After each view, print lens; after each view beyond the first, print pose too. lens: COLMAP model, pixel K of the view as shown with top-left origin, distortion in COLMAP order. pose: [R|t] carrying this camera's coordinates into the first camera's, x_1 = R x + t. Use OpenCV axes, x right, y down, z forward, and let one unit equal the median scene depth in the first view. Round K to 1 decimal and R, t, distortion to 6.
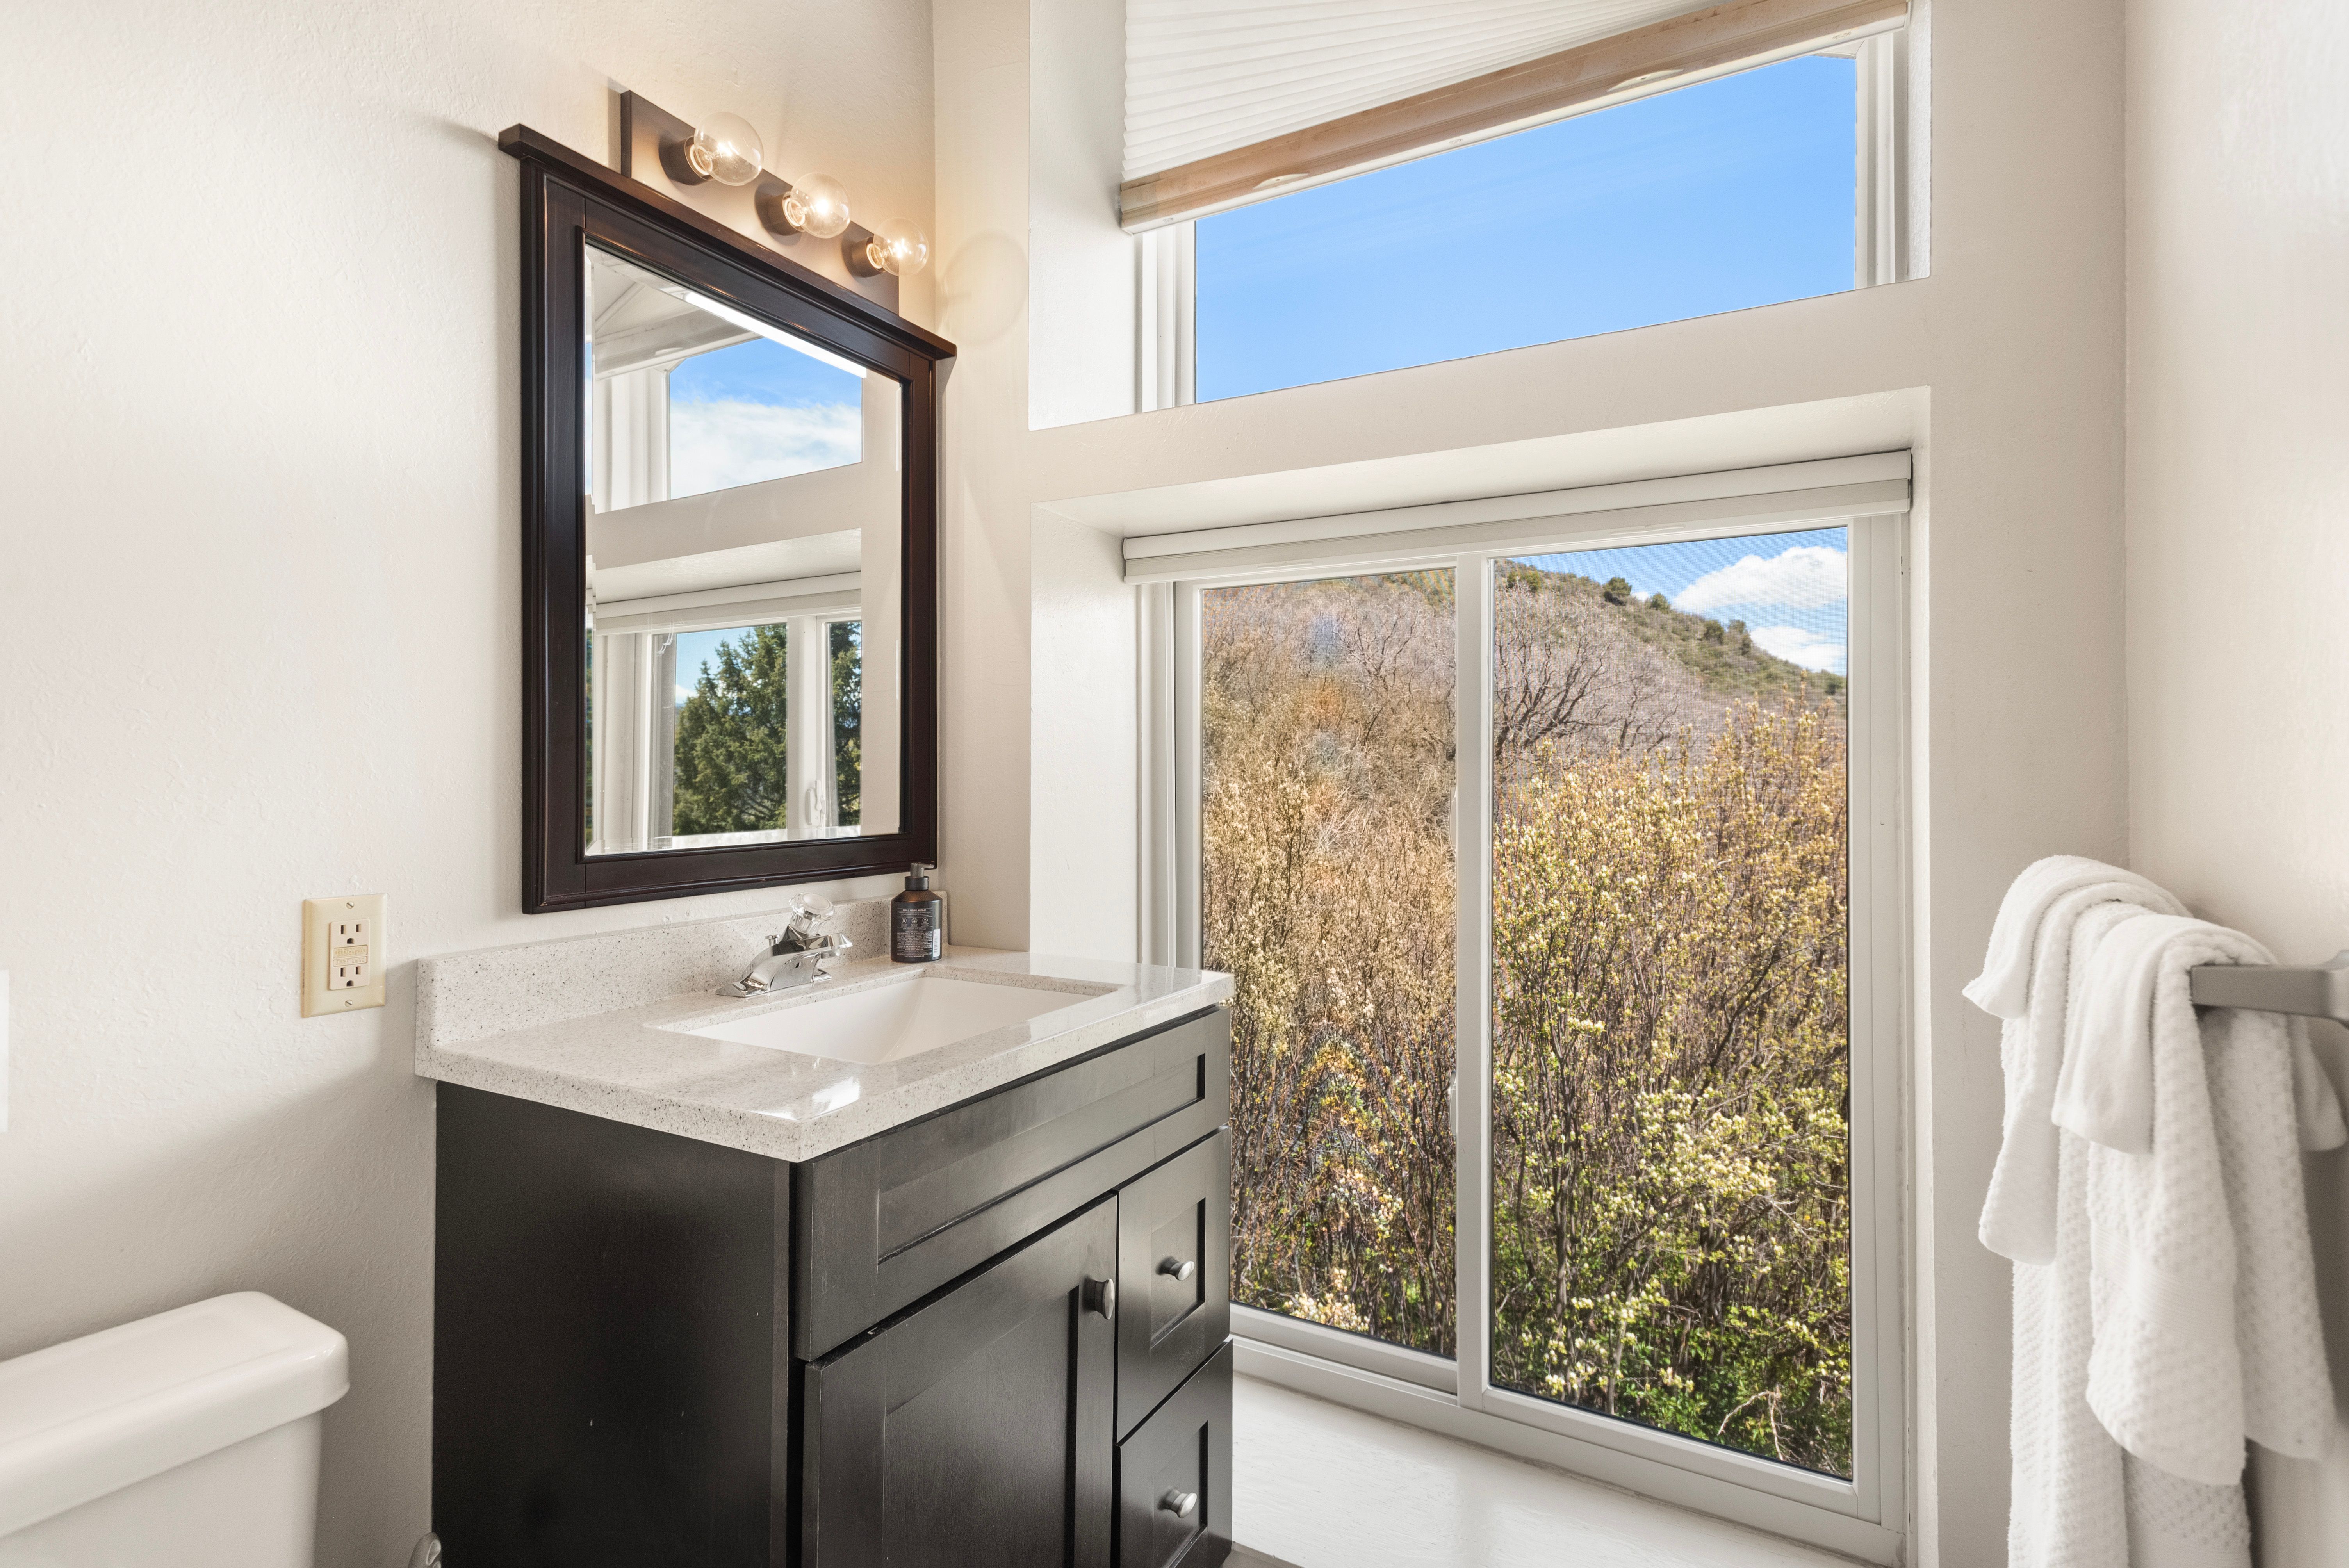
lens RADIAL K [[1151.3, 0, 1186.2], [0, 1151.3, 785.6], [0, 0, 1]] dist [0.006126, -0.000202]
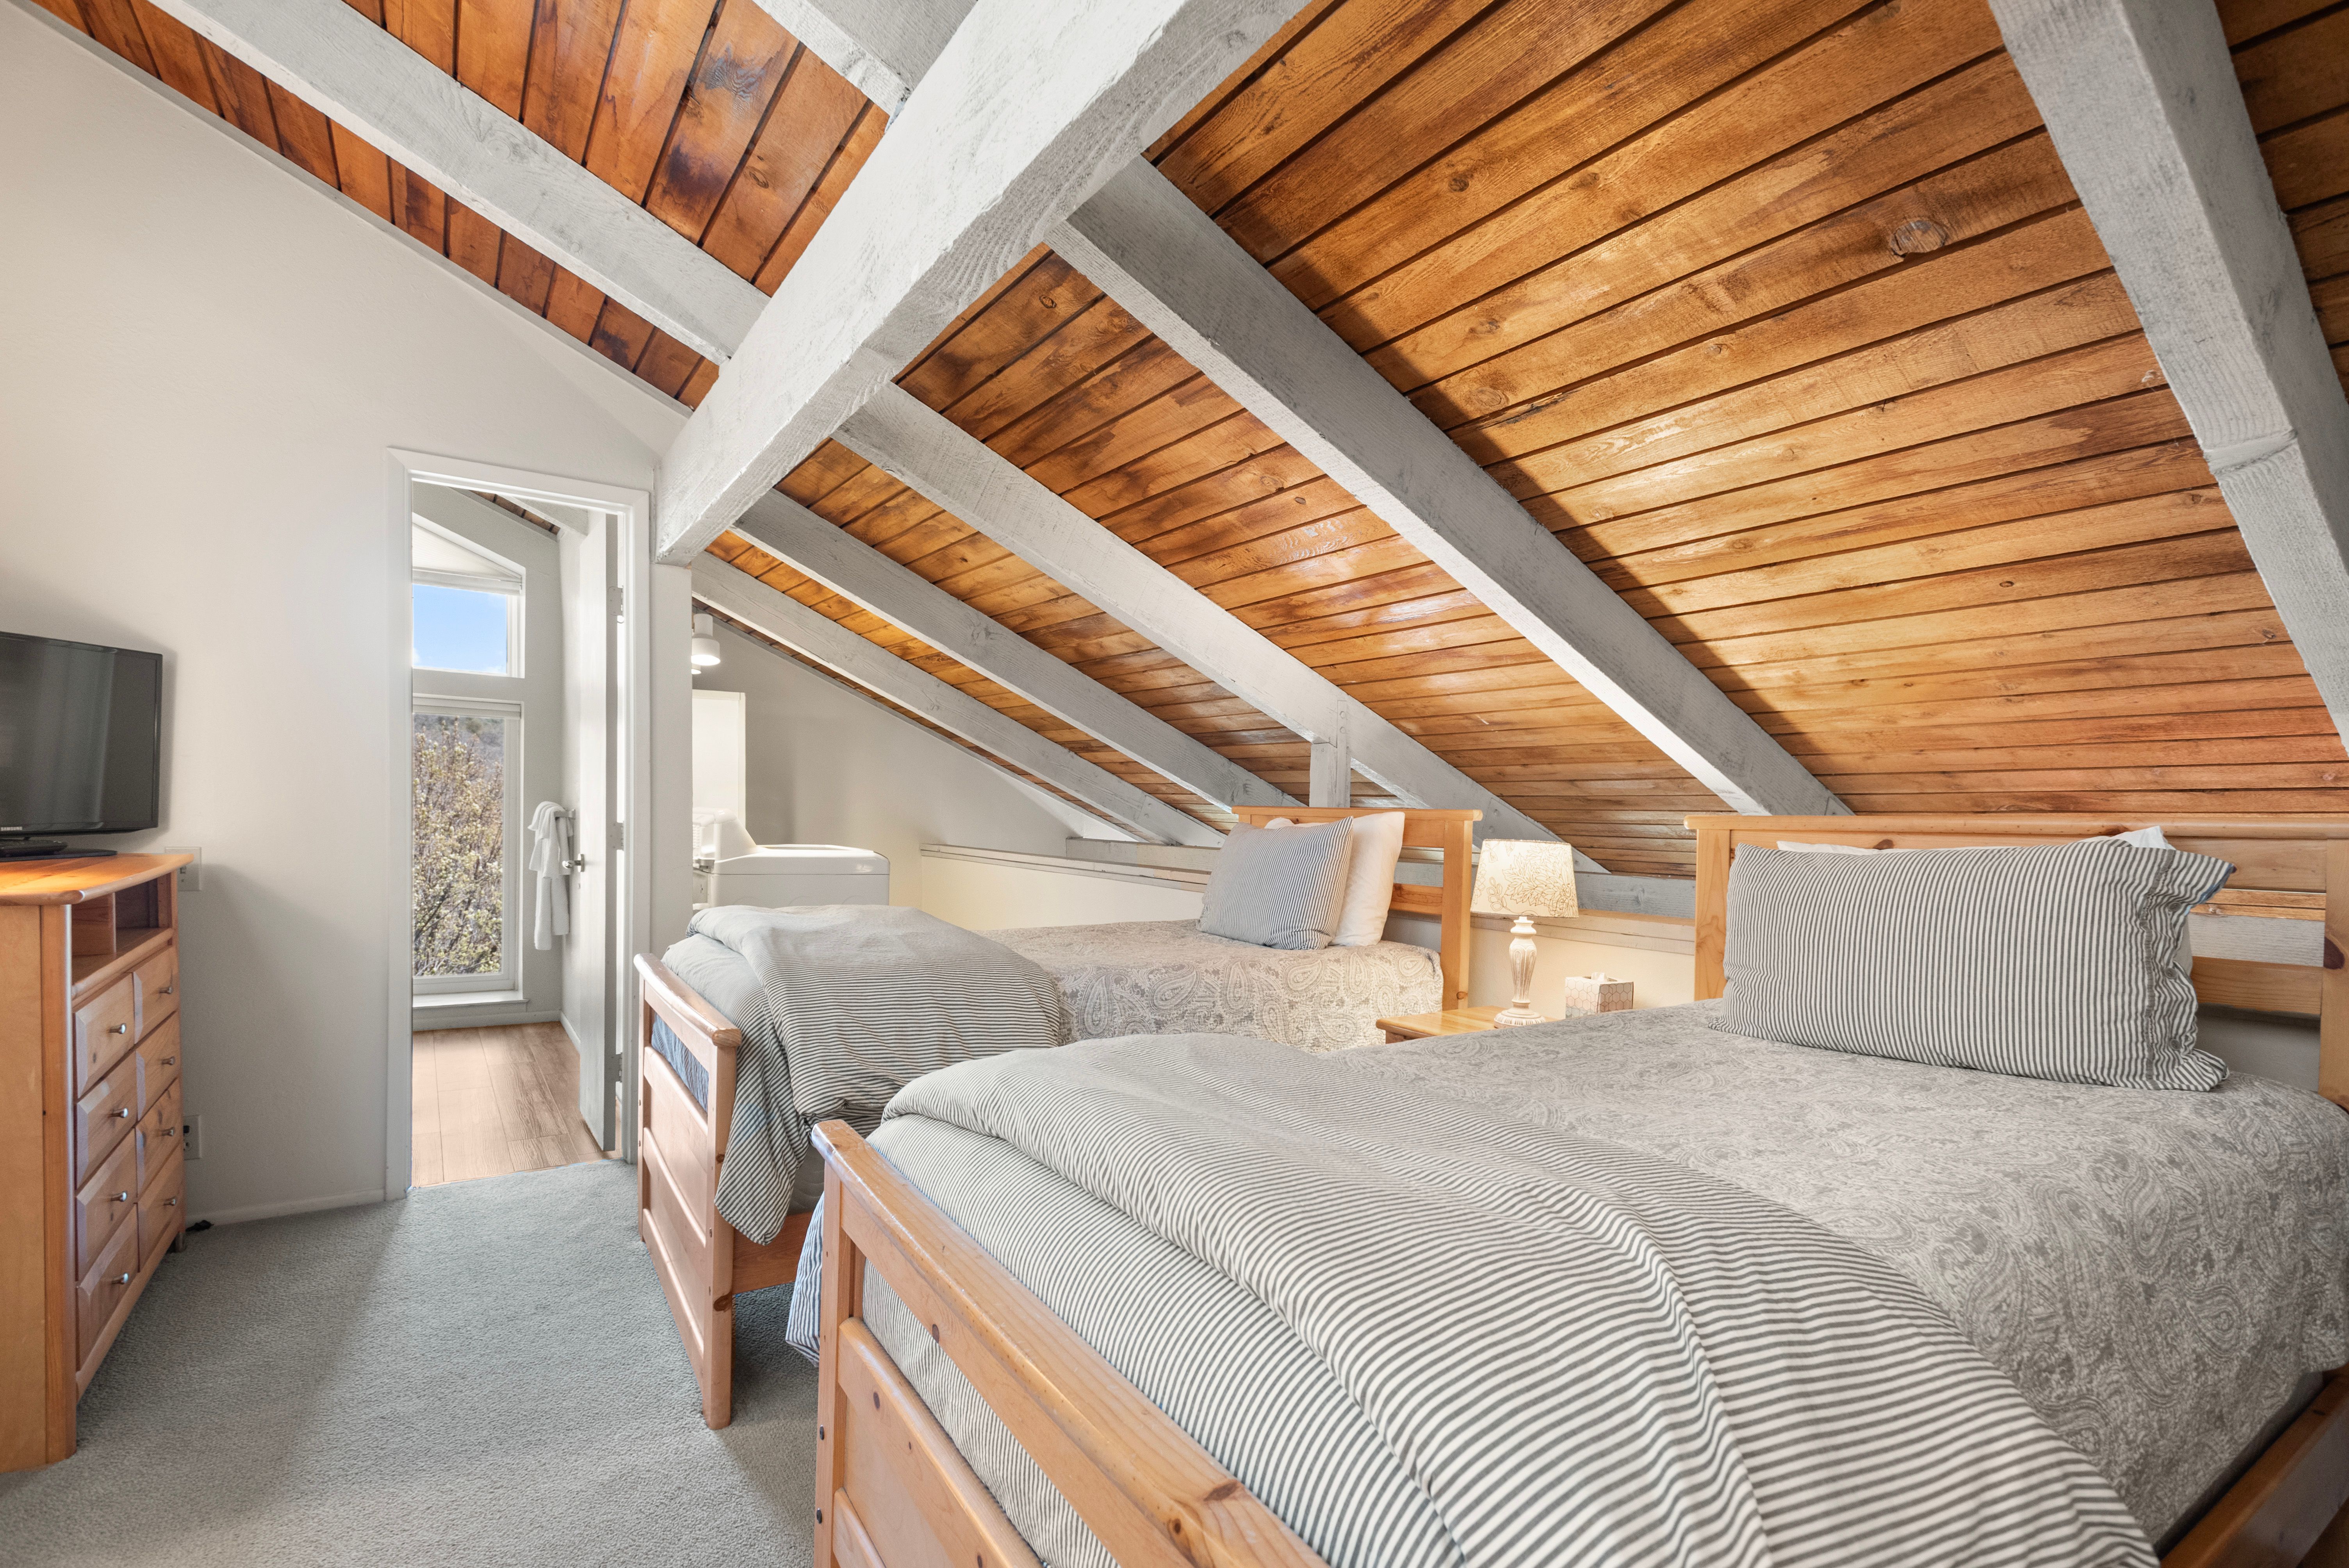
lens RADIAL K [[1151.3, 0, 1186.2], [0, 1151.3, 785.6], [0, 0, 1]] dist [0.006126, -0.000202]
pose [[0.476300, 0.012386, 0.879196, -0.399434], [-0.005227, 0.999923, -0.011255, 0.004323], [-0.879267, 0.000766, 0.476328, -0.655413]]
